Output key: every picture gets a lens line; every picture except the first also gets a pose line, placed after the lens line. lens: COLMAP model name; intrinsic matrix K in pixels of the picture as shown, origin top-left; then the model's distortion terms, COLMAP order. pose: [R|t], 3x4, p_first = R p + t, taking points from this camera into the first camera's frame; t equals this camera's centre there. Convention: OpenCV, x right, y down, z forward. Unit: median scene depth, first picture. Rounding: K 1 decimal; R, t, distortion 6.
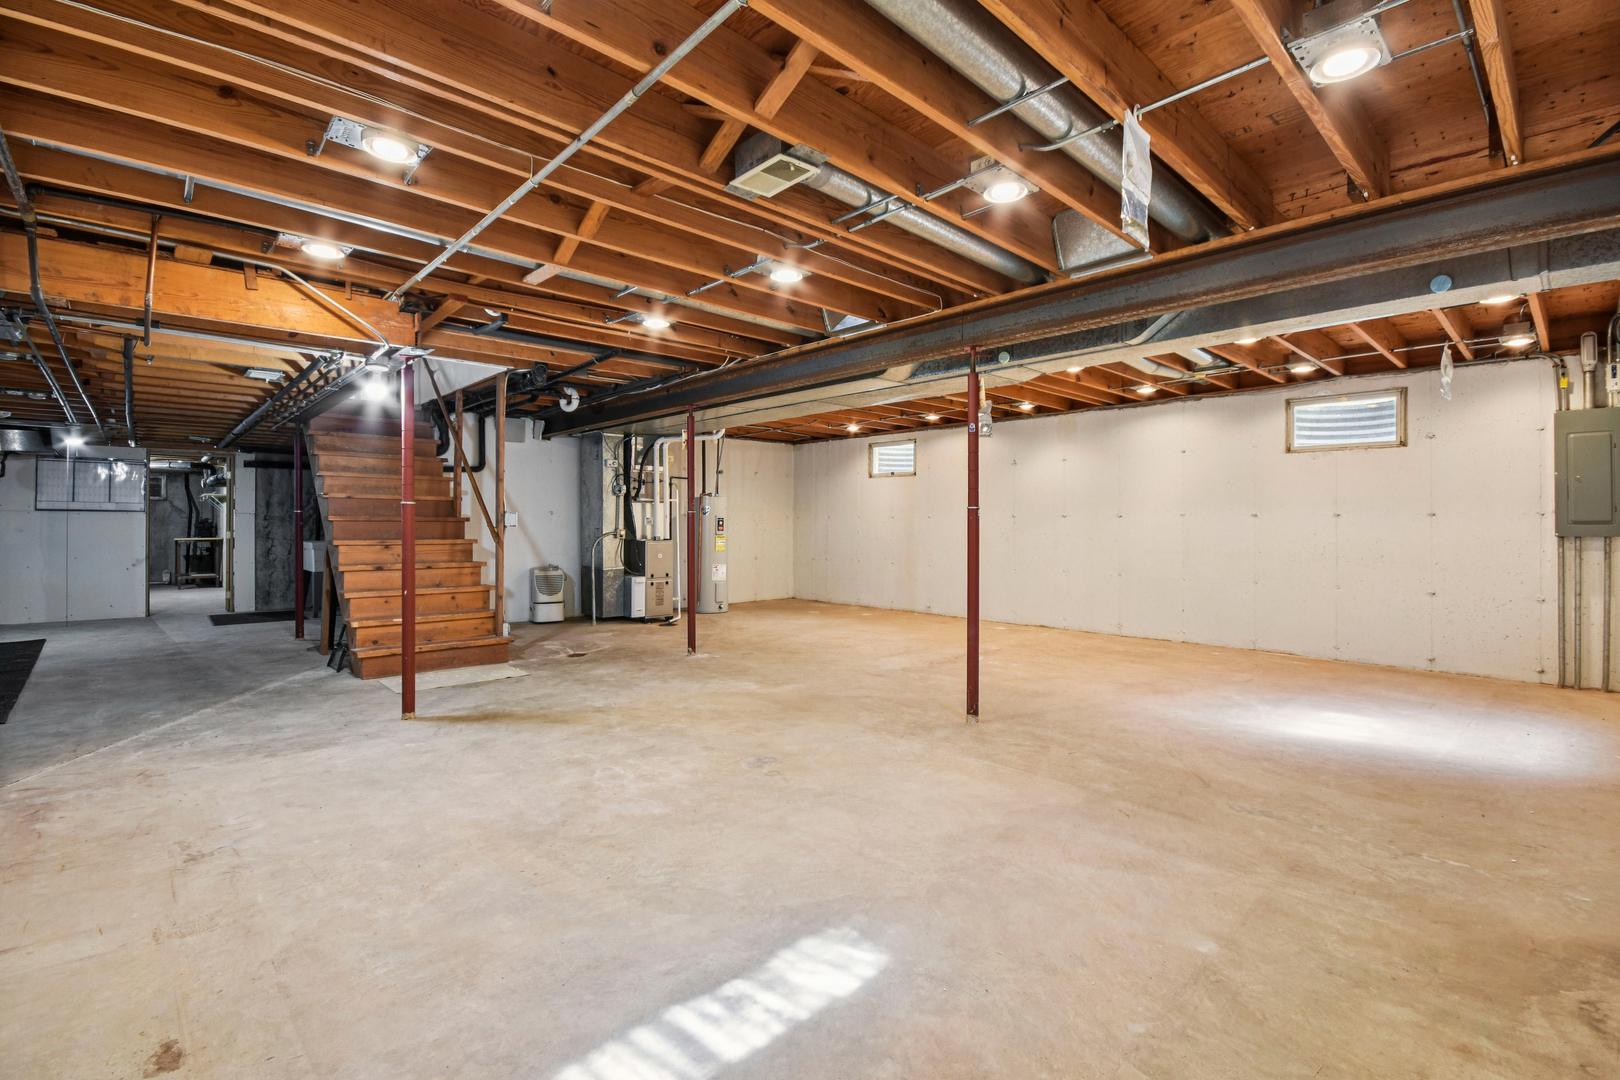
lens RADIAL K [[734.5, 0, 809.7], [0, 734.5, 528.2], [0, 0, 1]] dist [-0.004657, -0.000730]
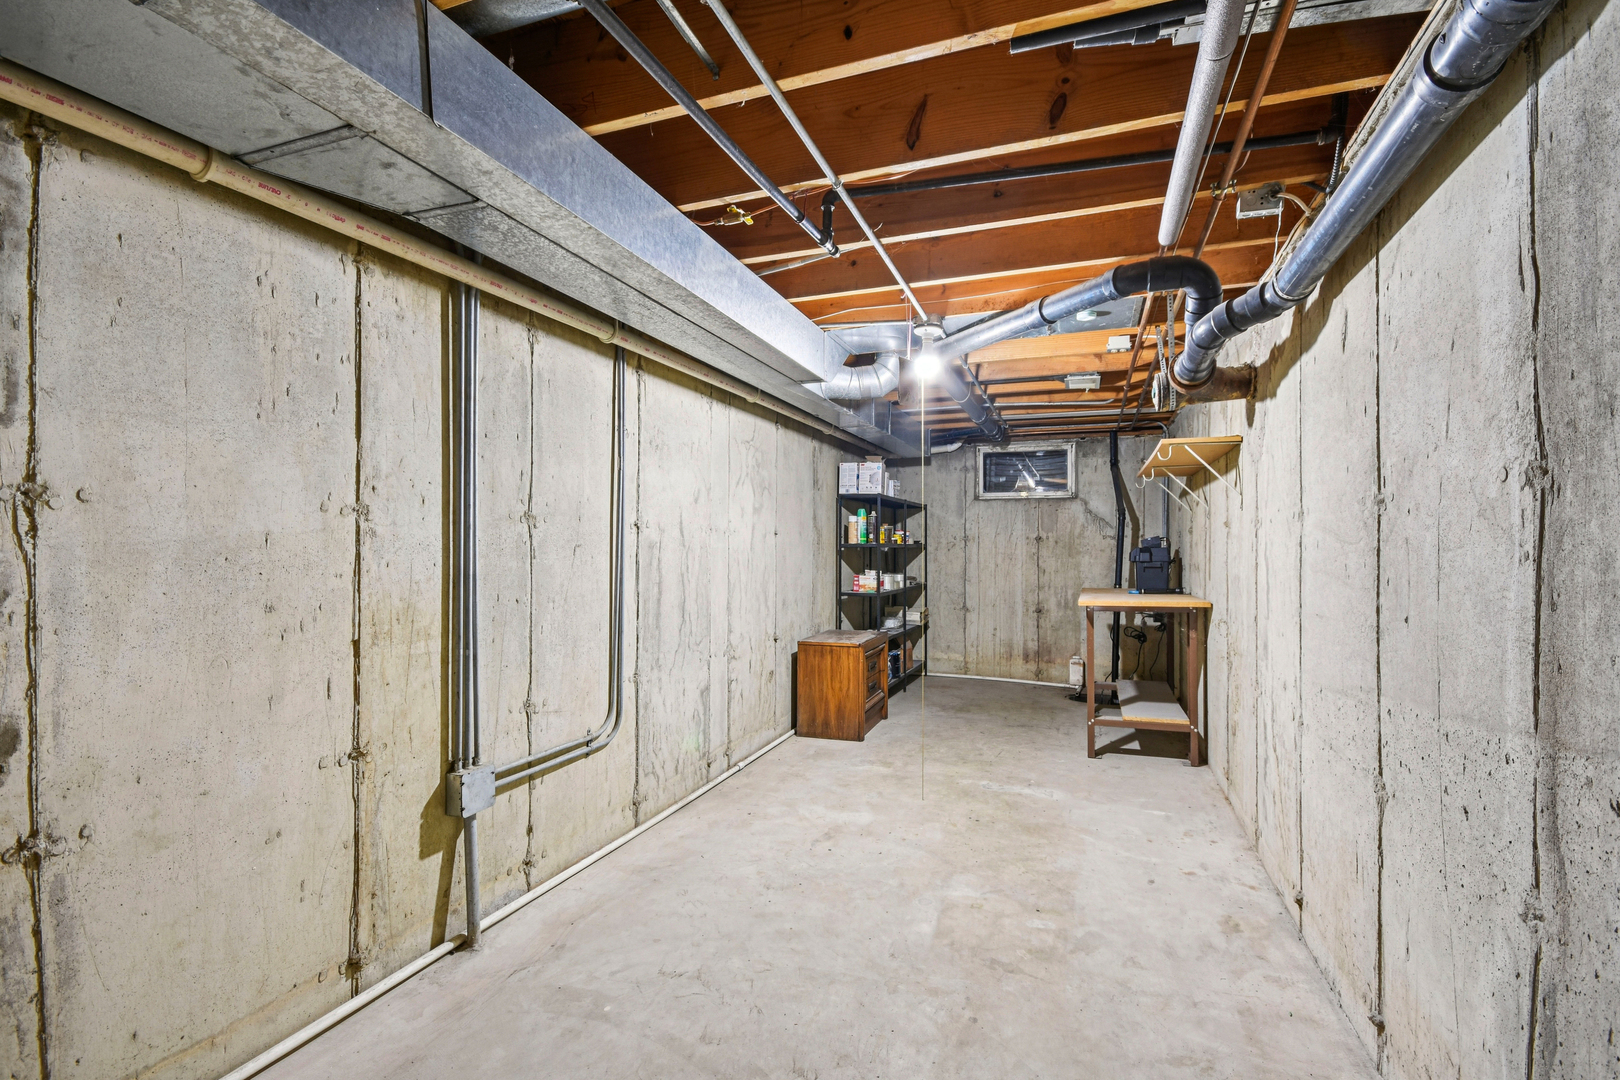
lens RADIAL K [[746.5, 0, 809.9], [0, 746.5, 547.2], [0, 0, 1]] dist [-0.001721, -0.000110]
pose [[0.448379, -0.006937, -0.893816, -0.544607], [-0.002032, 0.999959, -0.008780, -0.004038], [0.893841, 0.005753, 0.448347, 0.649831]]
